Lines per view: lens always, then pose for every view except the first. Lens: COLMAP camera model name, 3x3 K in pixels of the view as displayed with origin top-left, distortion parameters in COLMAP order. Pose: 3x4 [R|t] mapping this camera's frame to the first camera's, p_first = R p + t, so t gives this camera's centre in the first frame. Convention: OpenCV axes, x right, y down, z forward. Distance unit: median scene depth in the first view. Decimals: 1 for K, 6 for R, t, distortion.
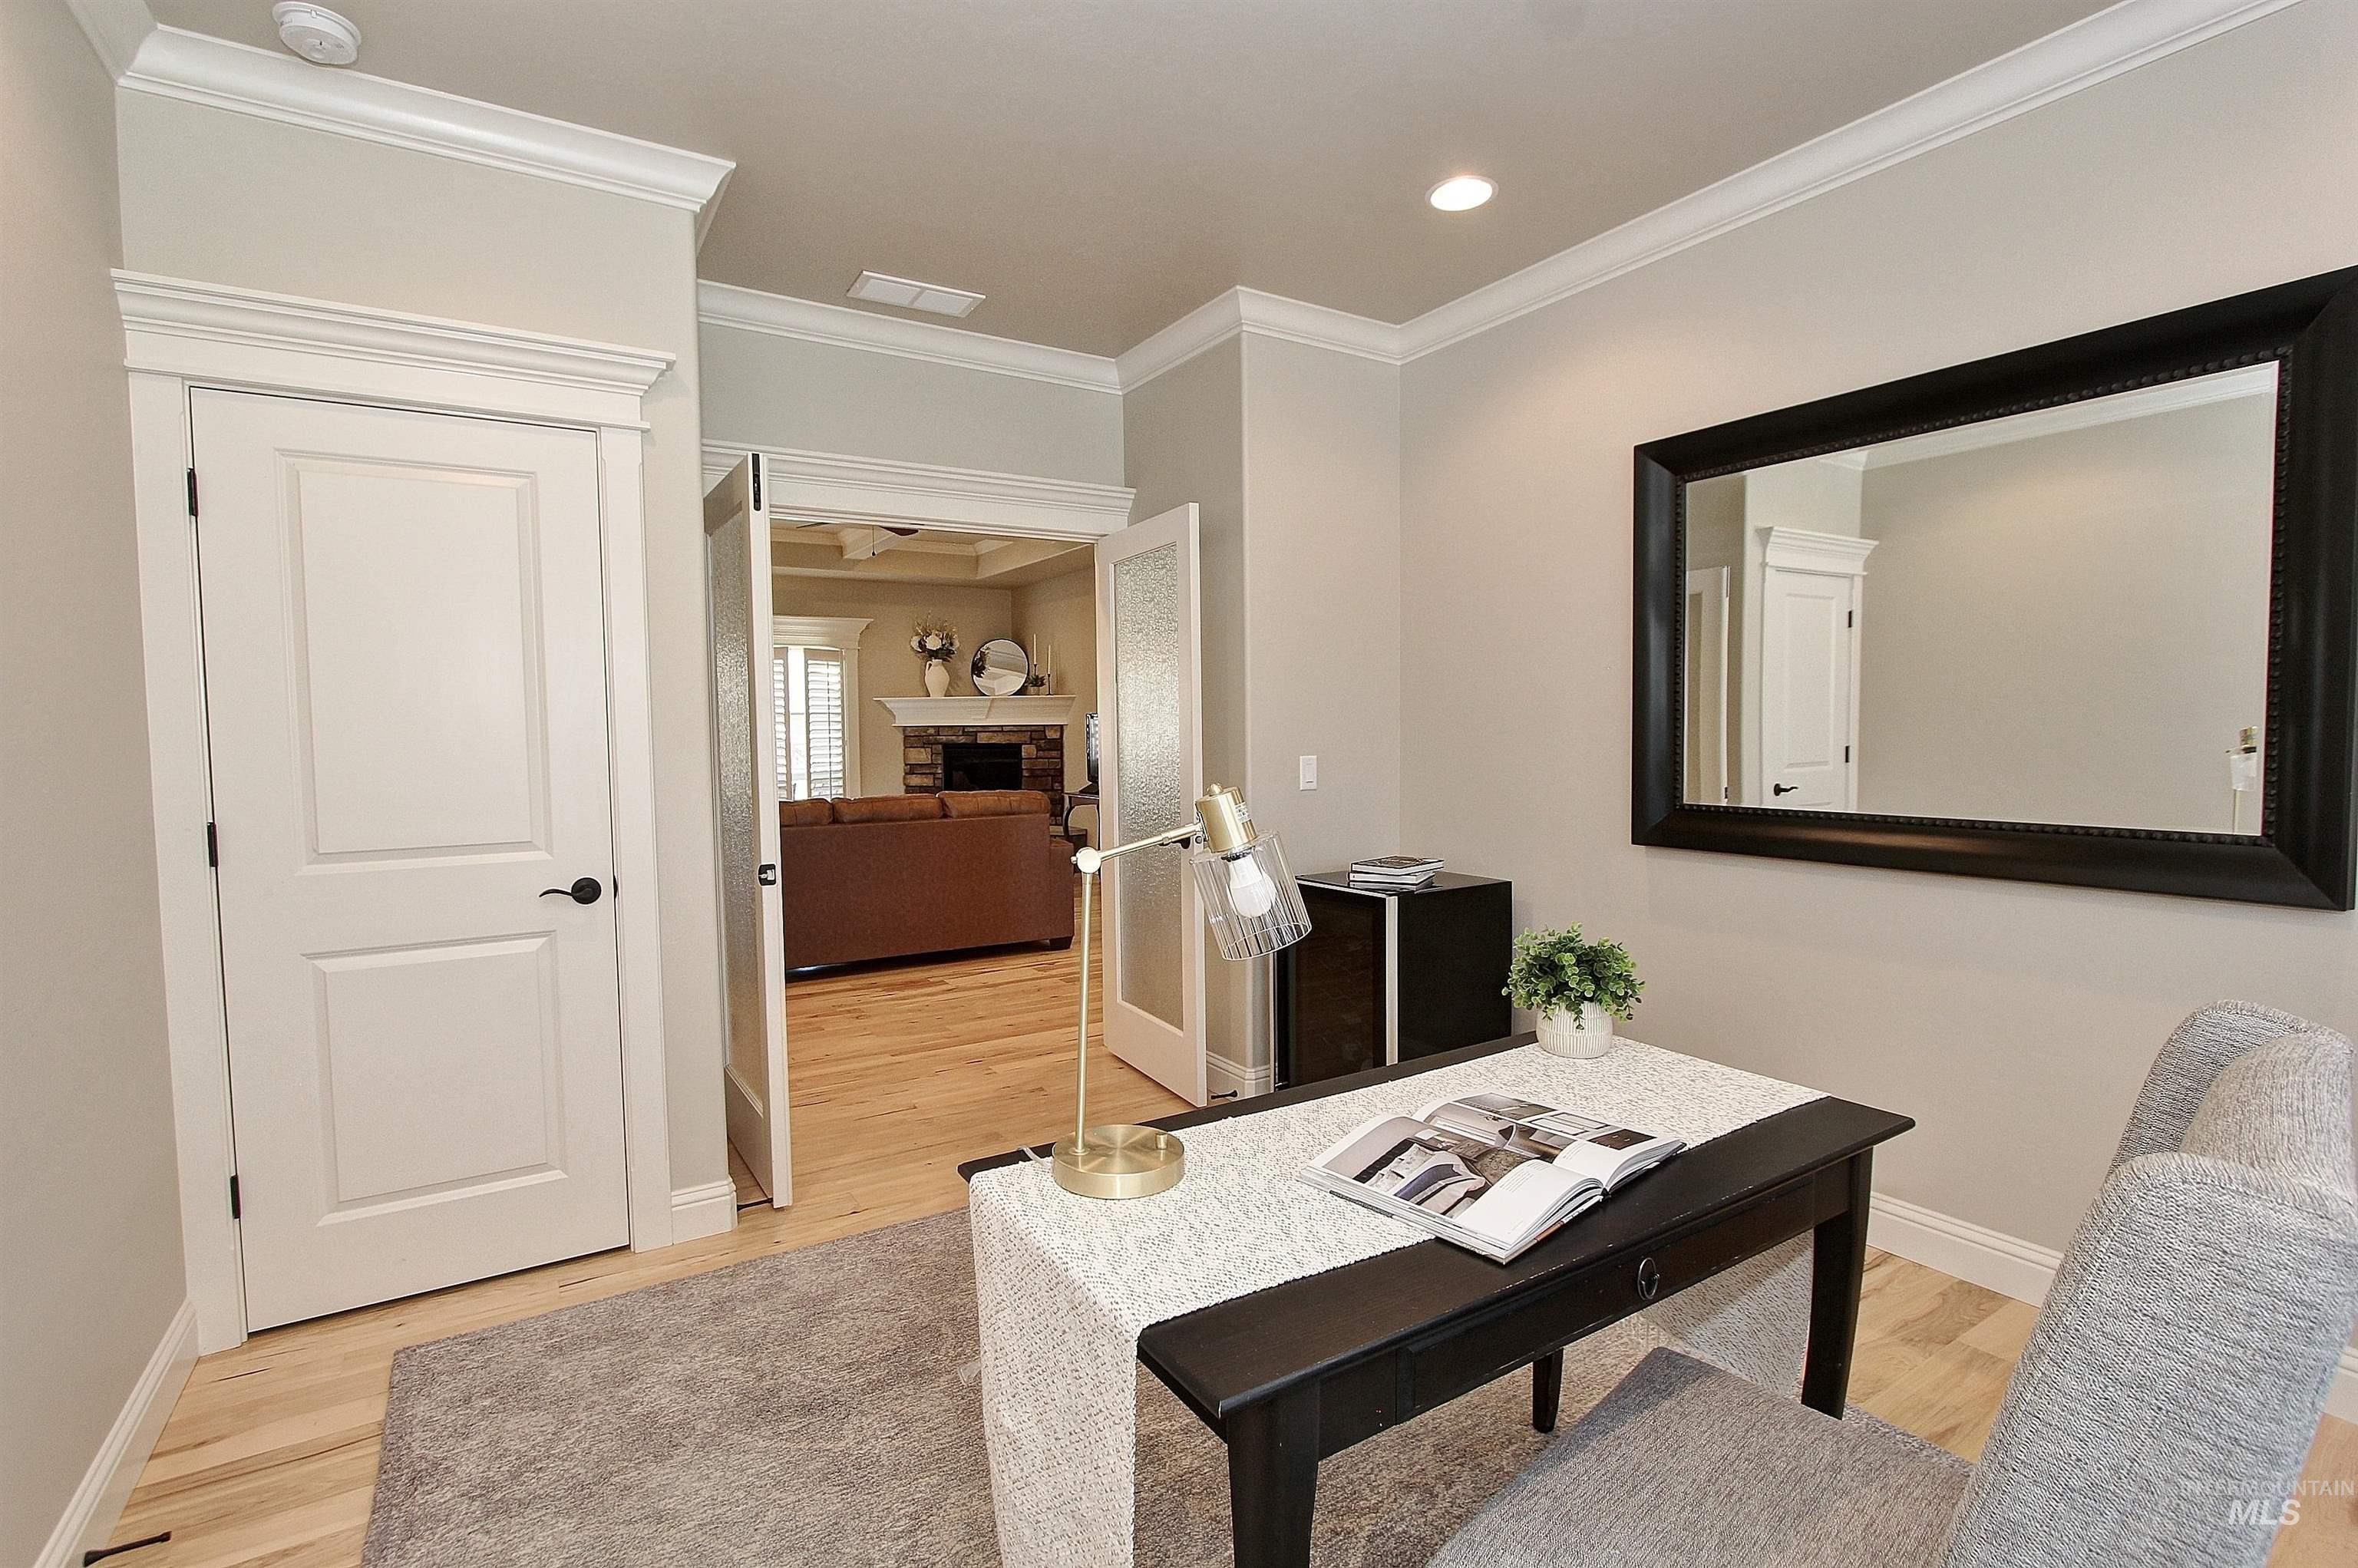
lens RADIAL K [[1087.4, 0, 1184.8], [0, 1087.4, 784.3], [0, 0, 1]] dist [-0.014289, 0.001109]
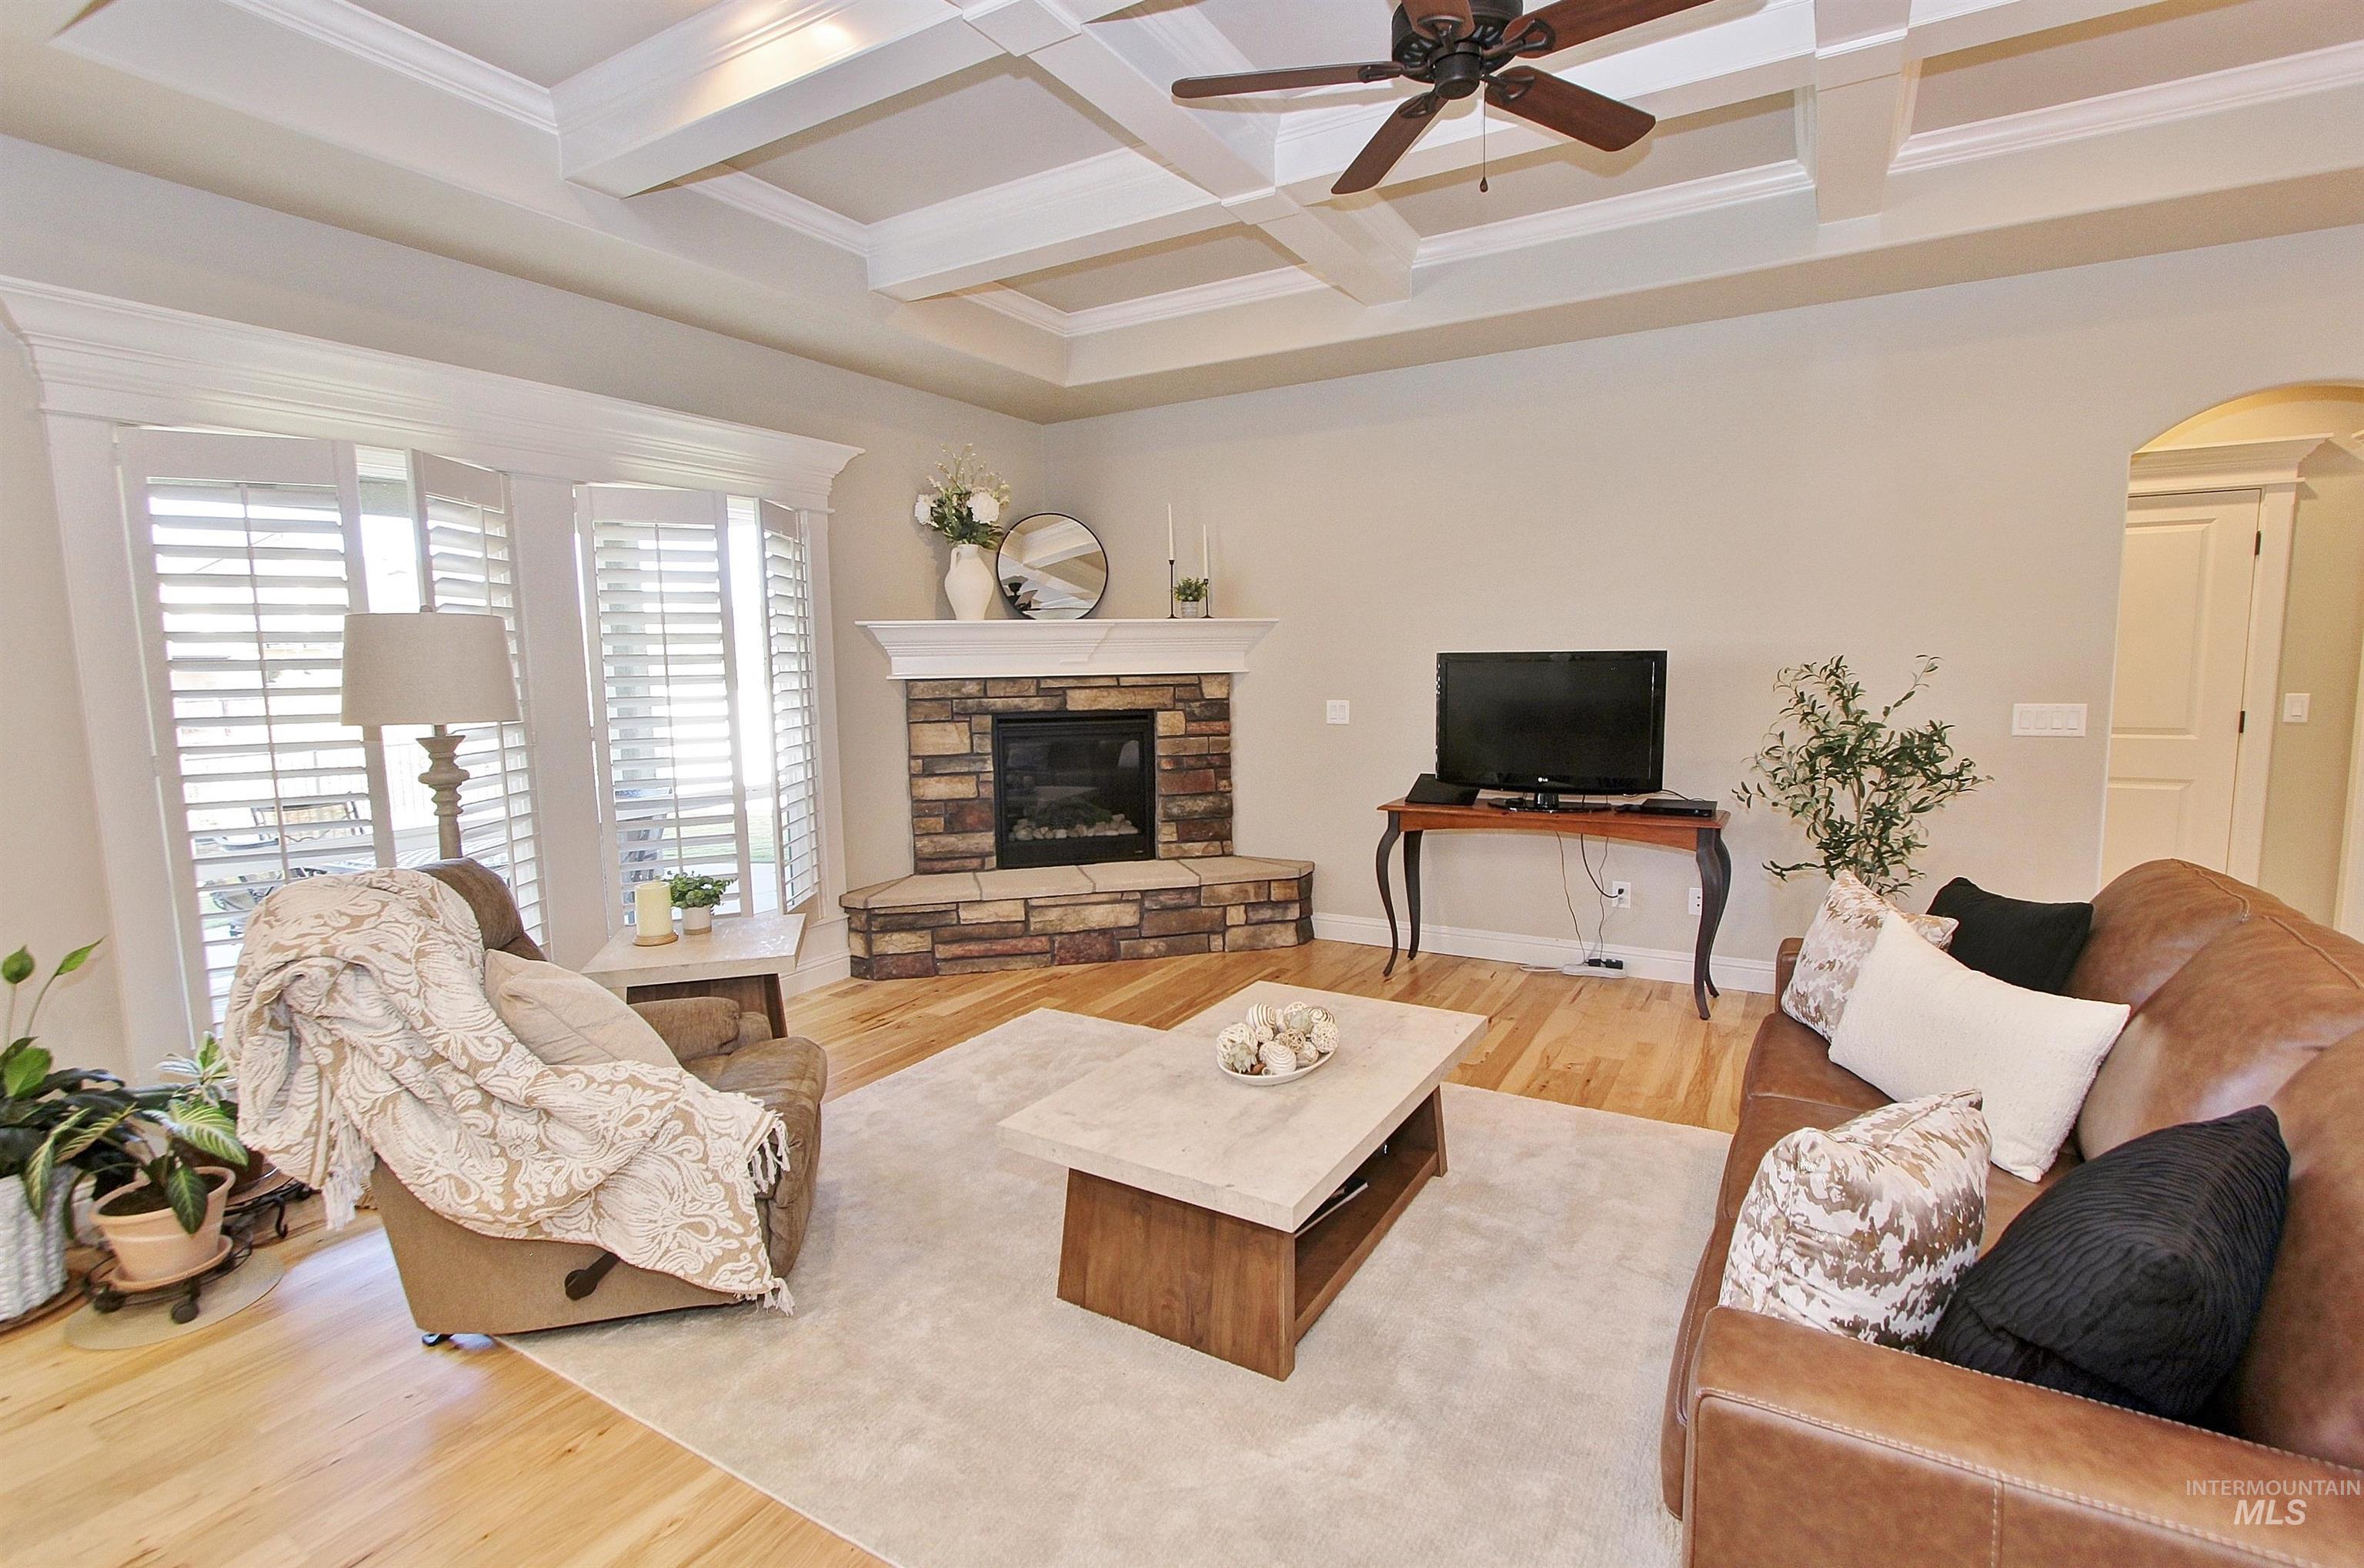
lens RADIAL K [[1090.1, 0, 1157.5], [0, 1090.1, 775.8], [0, 0, 1]] dist [-0.014289, 0.001109]
pose [[0.894154, -0.052899, 0.444624, -0.385346], [0.033469, 0.998115, 0.051443, -0.032048], [-0.446507, -0.031117, 0.894239, 0.518156]]
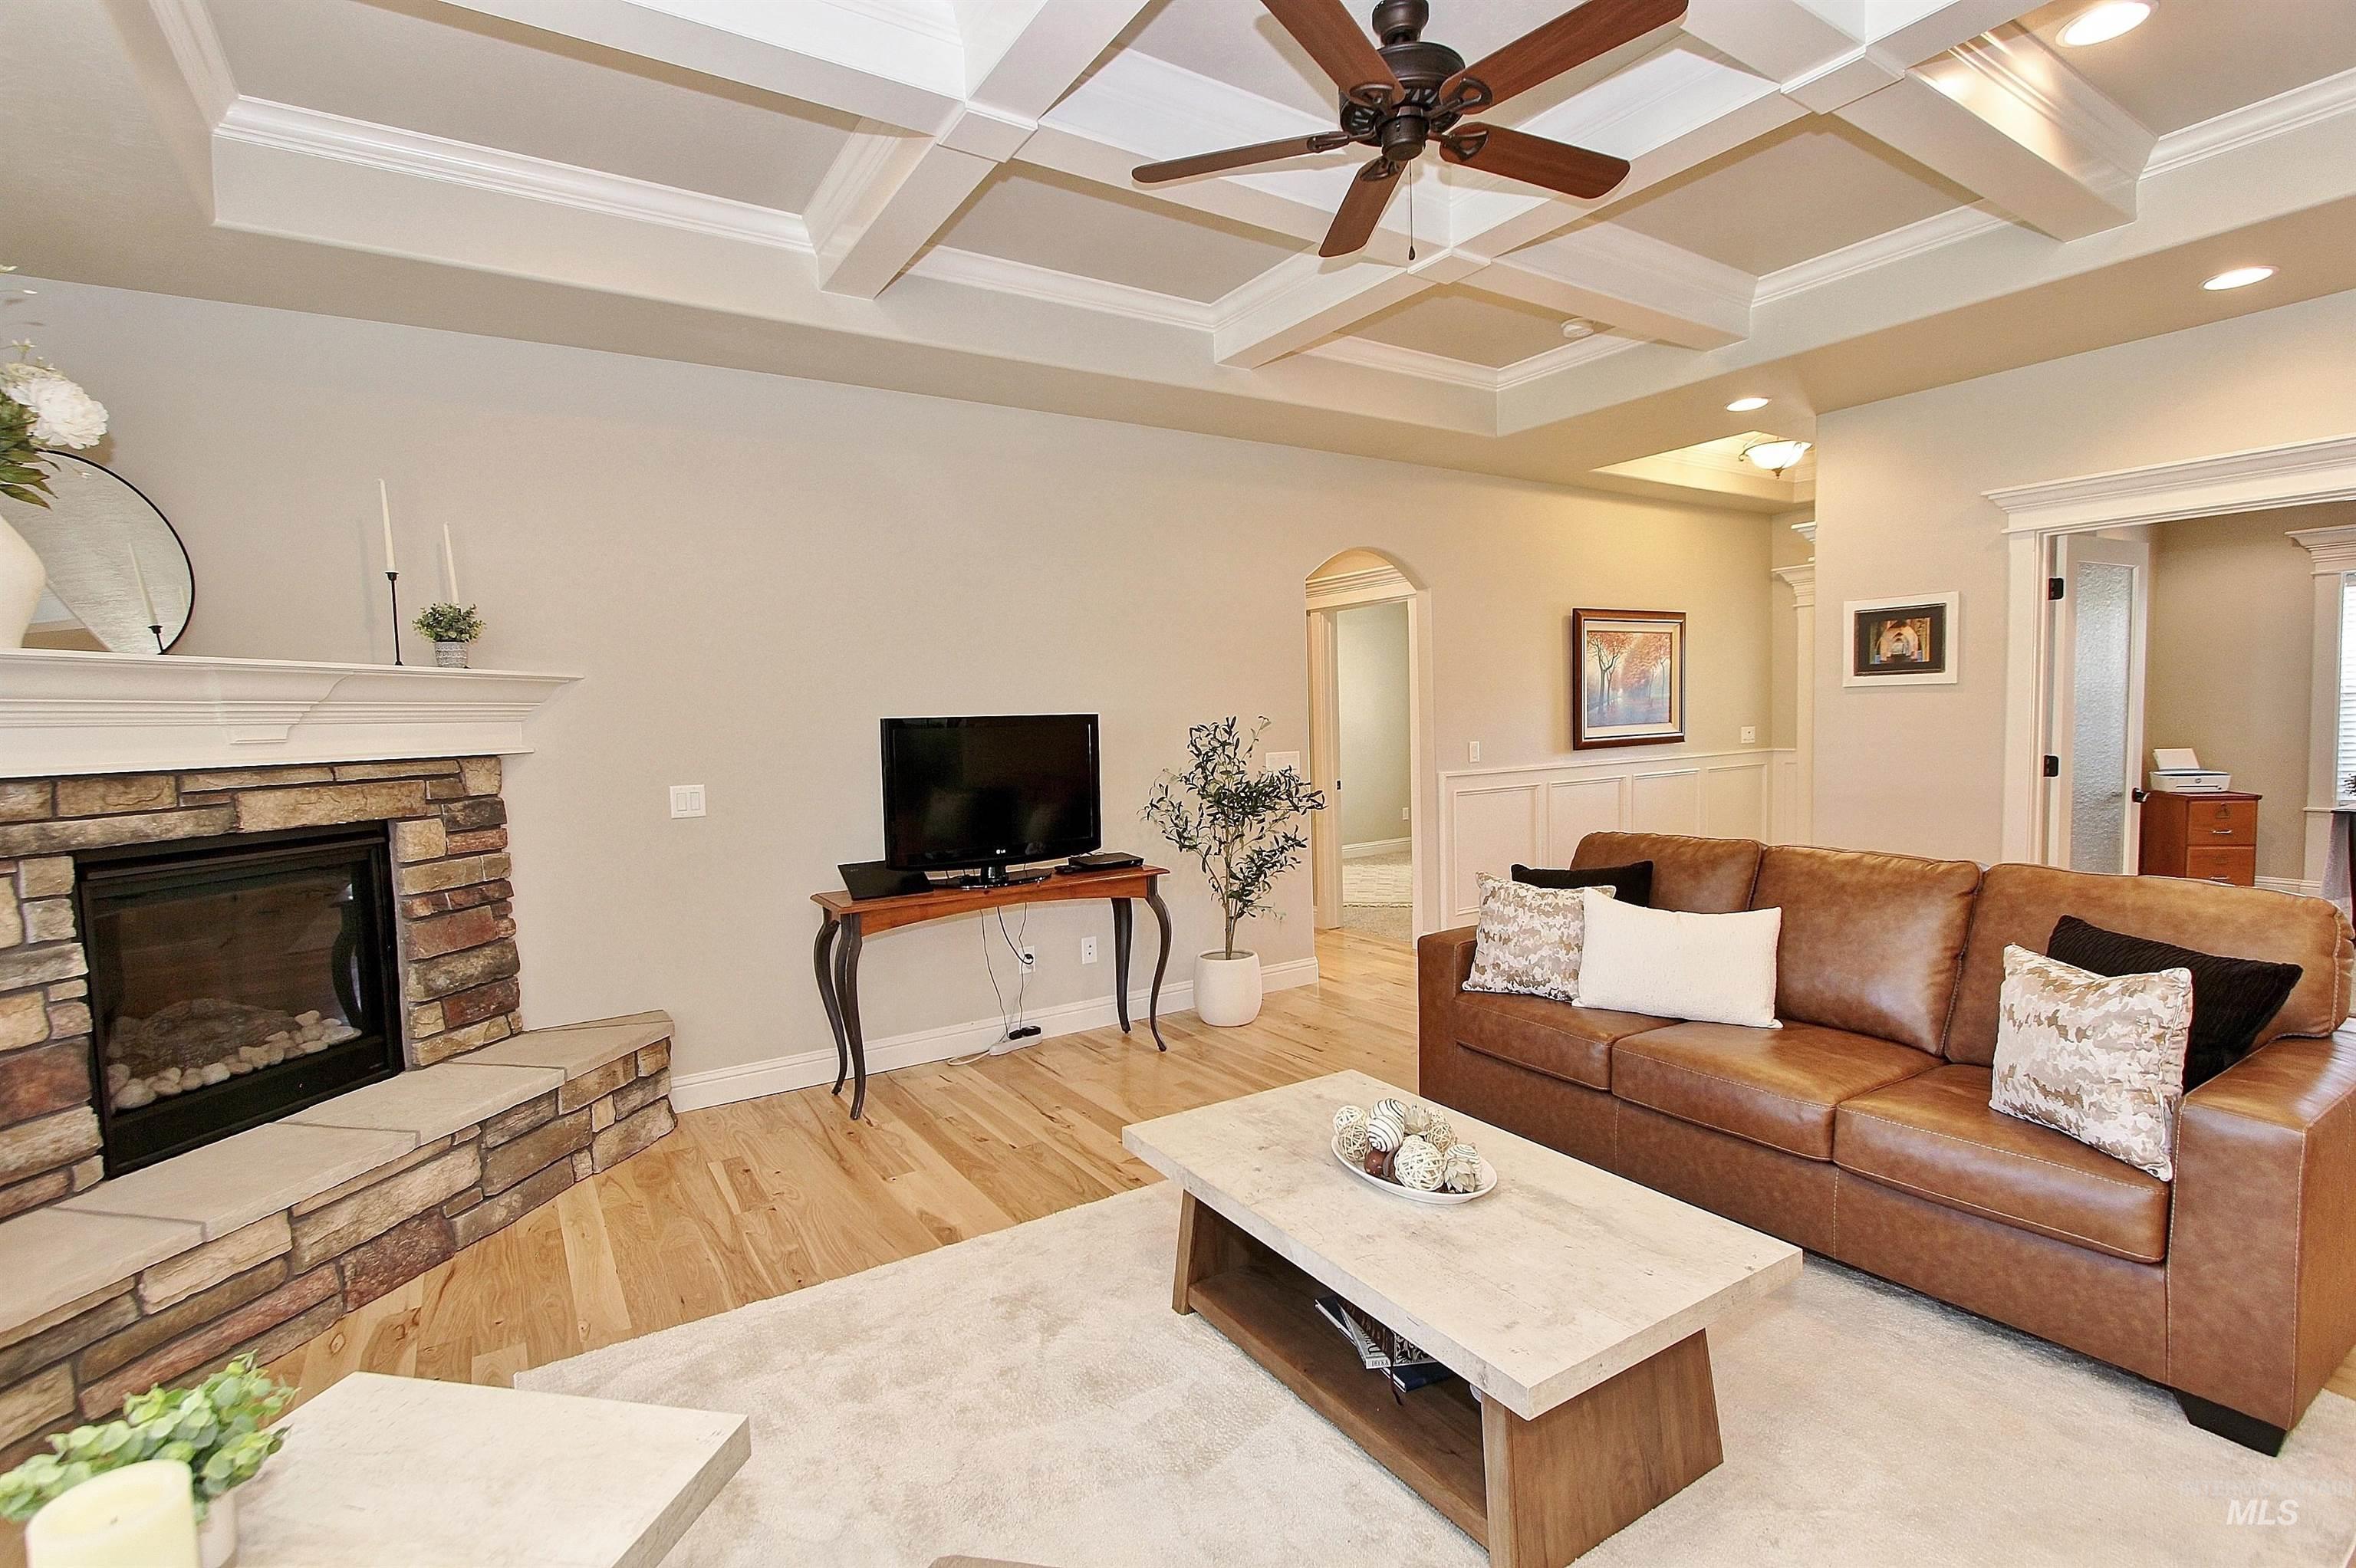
lens RADIAL K [[1086.4, 0, 1176.3], [0, 1086.4, 781.2], [0, 0, 1]] dist [-0.014289, 0.001109]
pose [[-0.006656, -0.049103, 0.998772, -0.461358], [0.086746, 0.995000, 0.049495, -0.043732], [-0.996208, 0.086969, -0.002363, 0.768615]]
